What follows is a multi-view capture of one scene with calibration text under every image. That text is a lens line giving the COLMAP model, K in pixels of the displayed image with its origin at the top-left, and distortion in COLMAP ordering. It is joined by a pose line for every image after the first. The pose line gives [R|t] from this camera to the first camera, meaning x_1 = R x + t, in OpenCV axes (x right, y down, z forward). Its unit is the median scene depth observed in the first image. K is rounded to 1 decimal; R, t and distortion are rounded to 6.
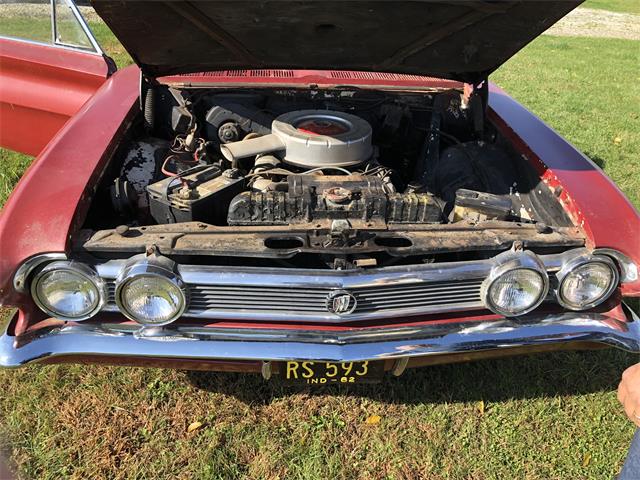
lens RADIAL K [[516.9, 0, 320.0], [0, 516.9, 240.0], [0, 0, 1]] dist [0.031492, -0.072813]
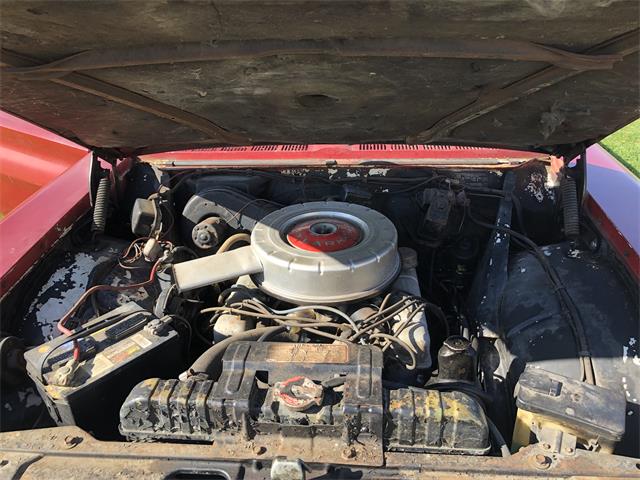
lens RADIAL K [[516.9, 0, 320.0], [0, 516.9, 240.0], [0, 0, 1]] dist [0.031492, -0.072813]
pose [[0.983781, 0.011971, -0.178974, 0.125791], [-0.020807, 0.998651, -0.047576, -0.183817], [0.178163, 0.050529, 0.982703, 0.339634]]
